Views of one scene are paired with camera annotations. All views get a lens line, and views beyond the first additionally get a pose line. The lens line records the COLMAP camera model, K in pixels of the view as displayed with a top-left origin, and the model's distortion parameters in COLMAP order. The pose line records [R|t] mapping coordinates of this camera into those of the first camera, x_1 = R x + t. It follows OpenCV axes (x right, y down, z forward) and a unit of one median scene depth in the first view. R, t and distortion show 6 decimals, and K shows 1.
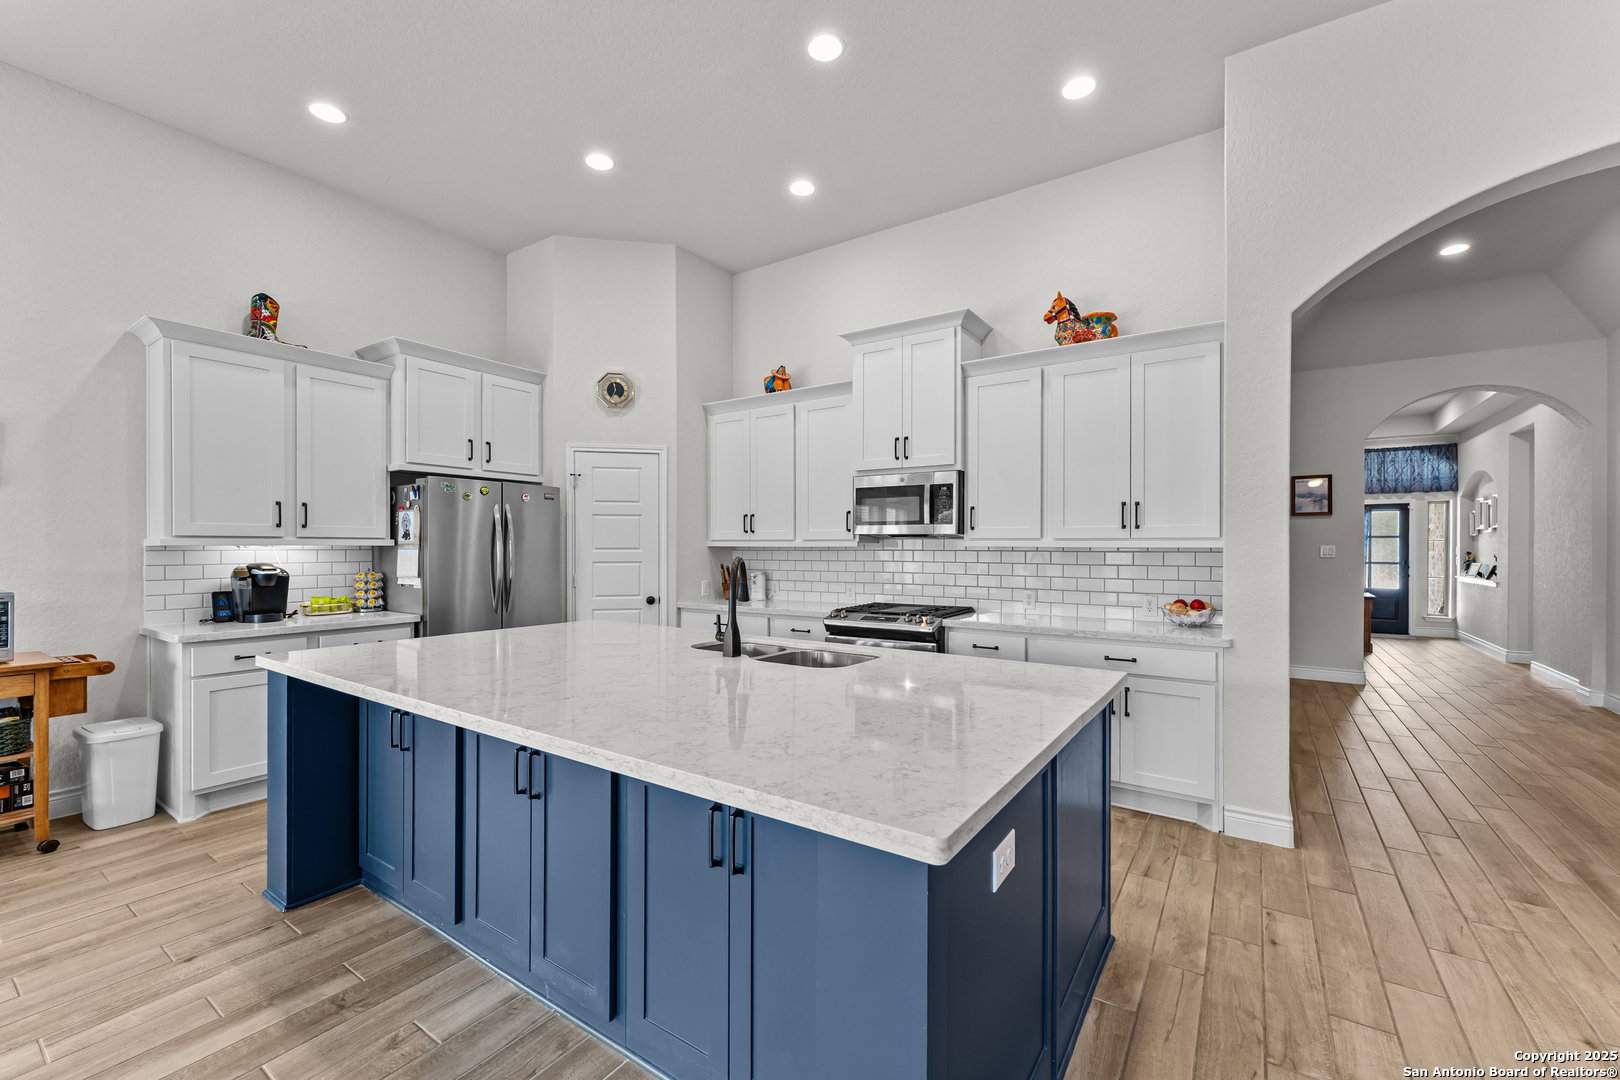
lens RADIAL K [[665.3, 0, 809.7], [0, 665.3, 540.8], [0, 0, 1]] dist [-0.001629, 0.000571]
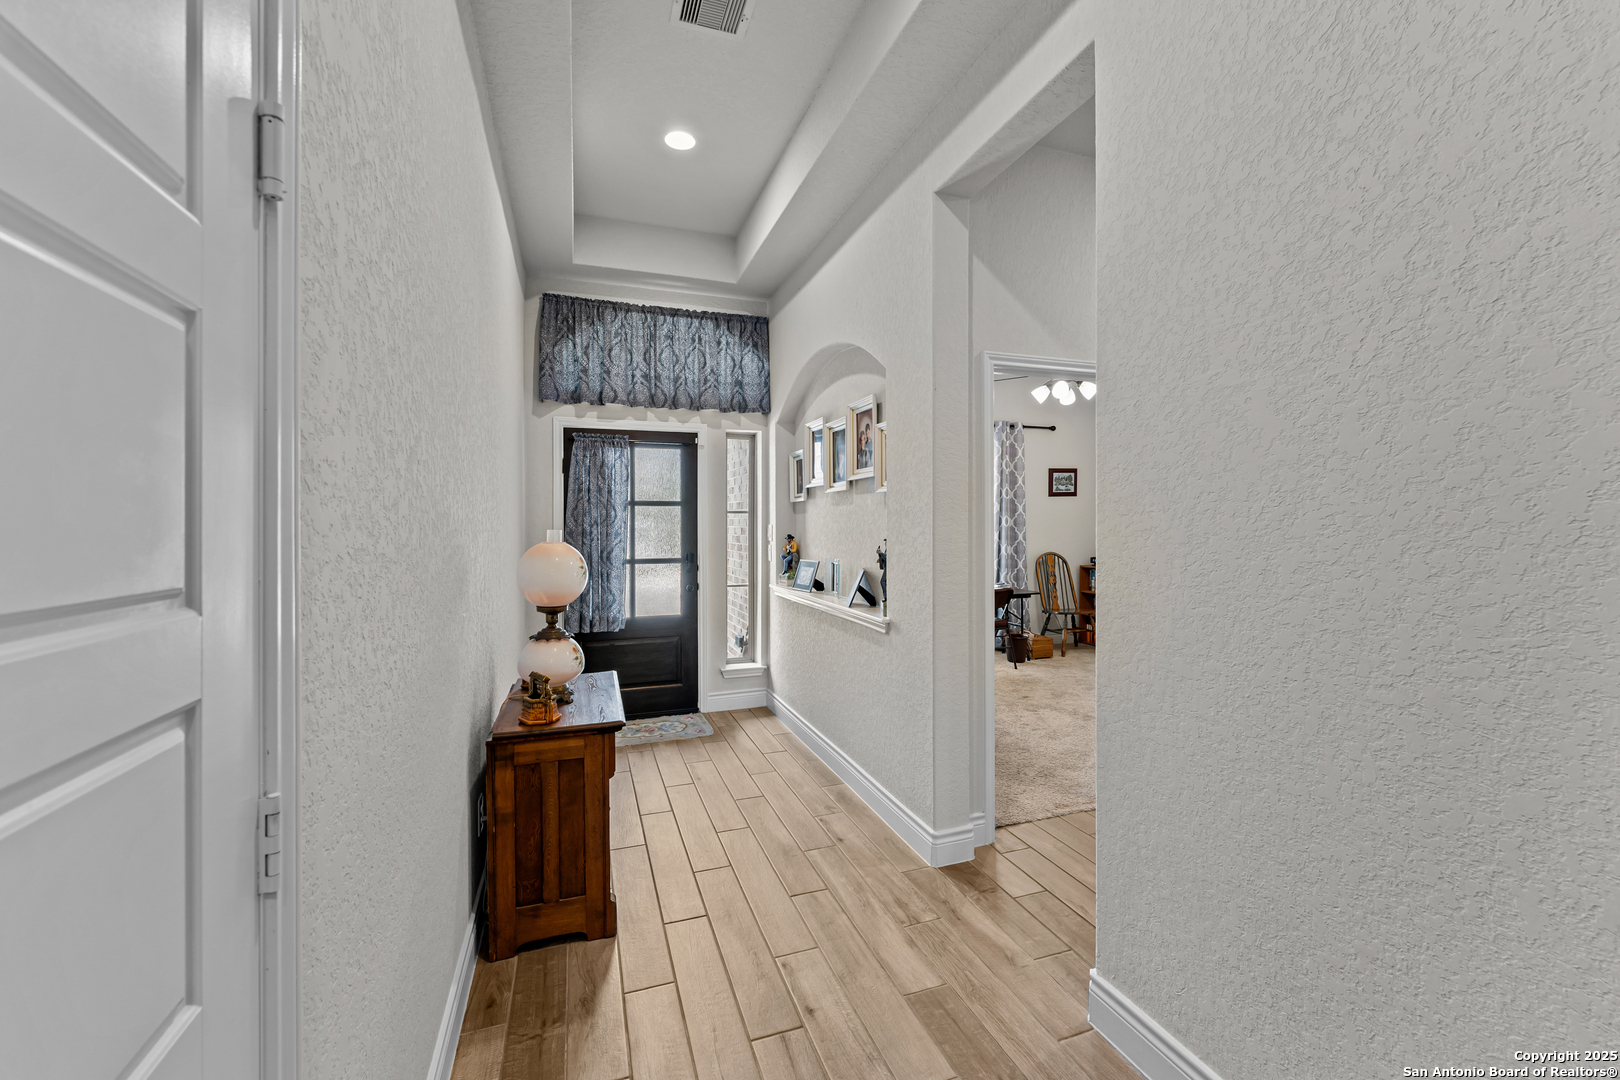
lens RADIAL K [[665.3, 0, 809.5], [0, 665.3, 529.8], [0, 0, 1]] dist [-0.001629, 0.000571]
pose [[0.598443, -0.013087, 0.801058, 1.236946], [0.002014, 0.999888, 0.014831, 0.011096], [-0.801163, -0.007263, 0.598403, 1.415562]]
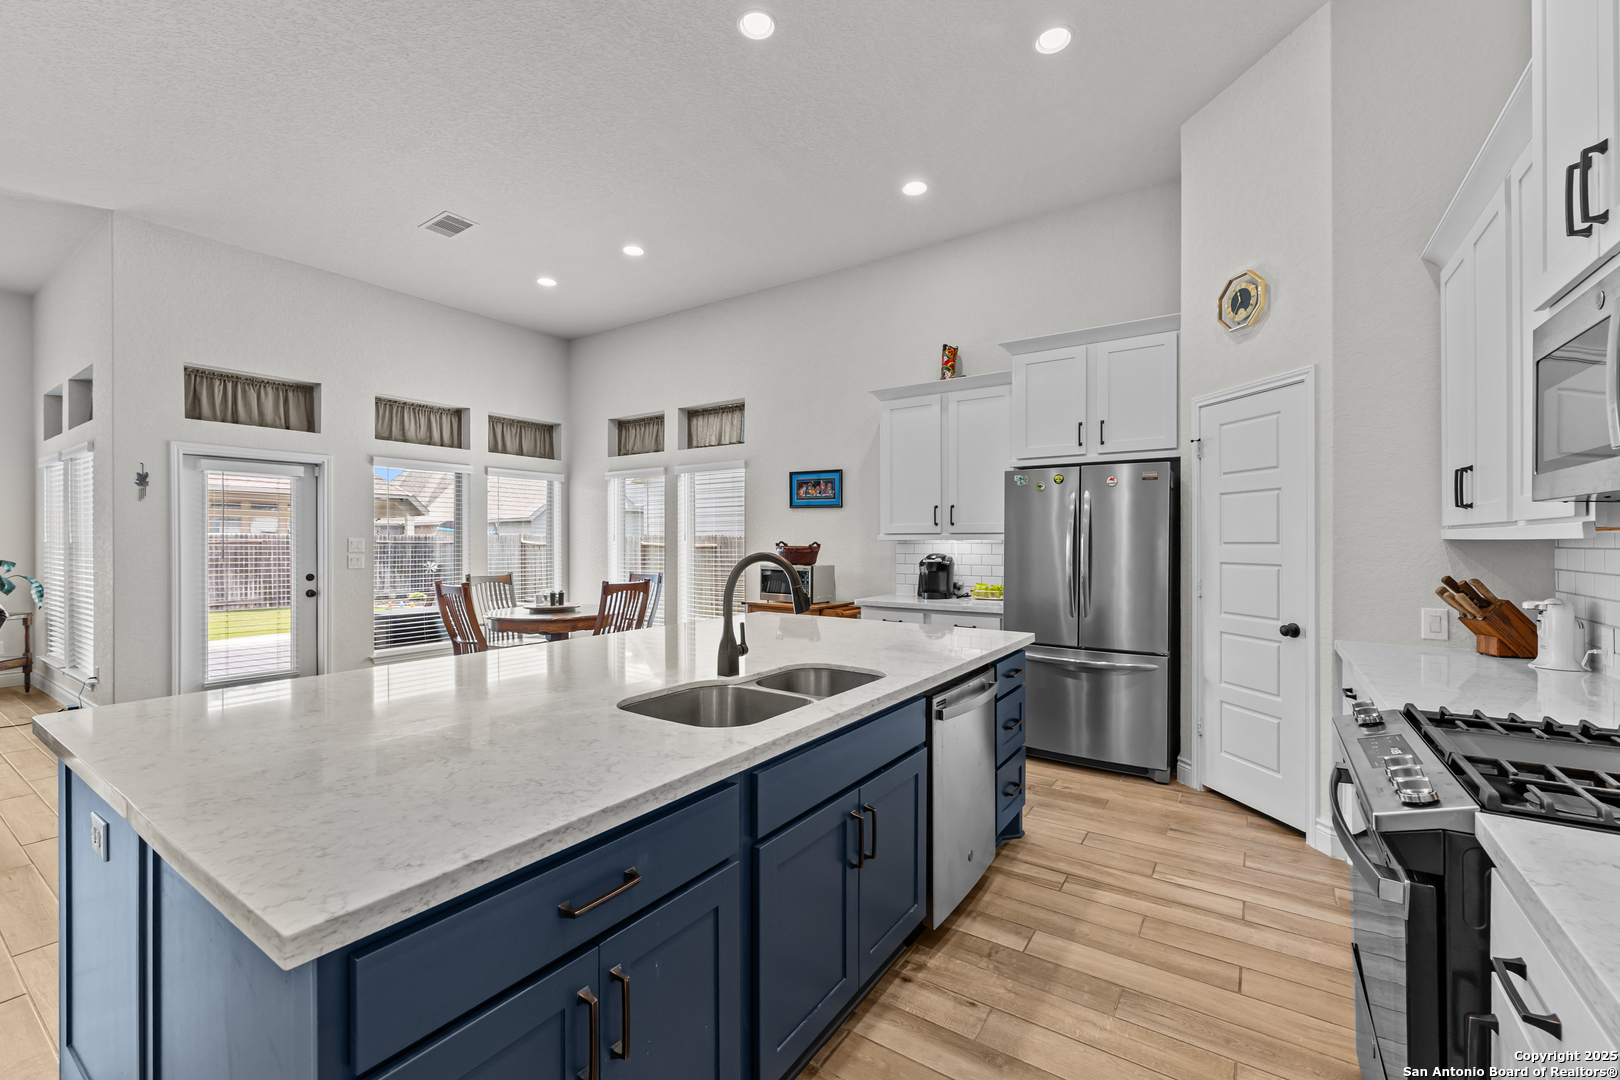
lens RADIAL K [[665.3, 0, 815.9], [0, 665.3, 541.3], [0, 0, 1]] dist [-0.001629, 0.000571]
pose [[0.005321, -0.001844, -0.999984, 0.374806], [0.010436, 0.999944, -0.001788, 0.007152], [0.999931, -0.010426, 0.005340, 0.596599]]
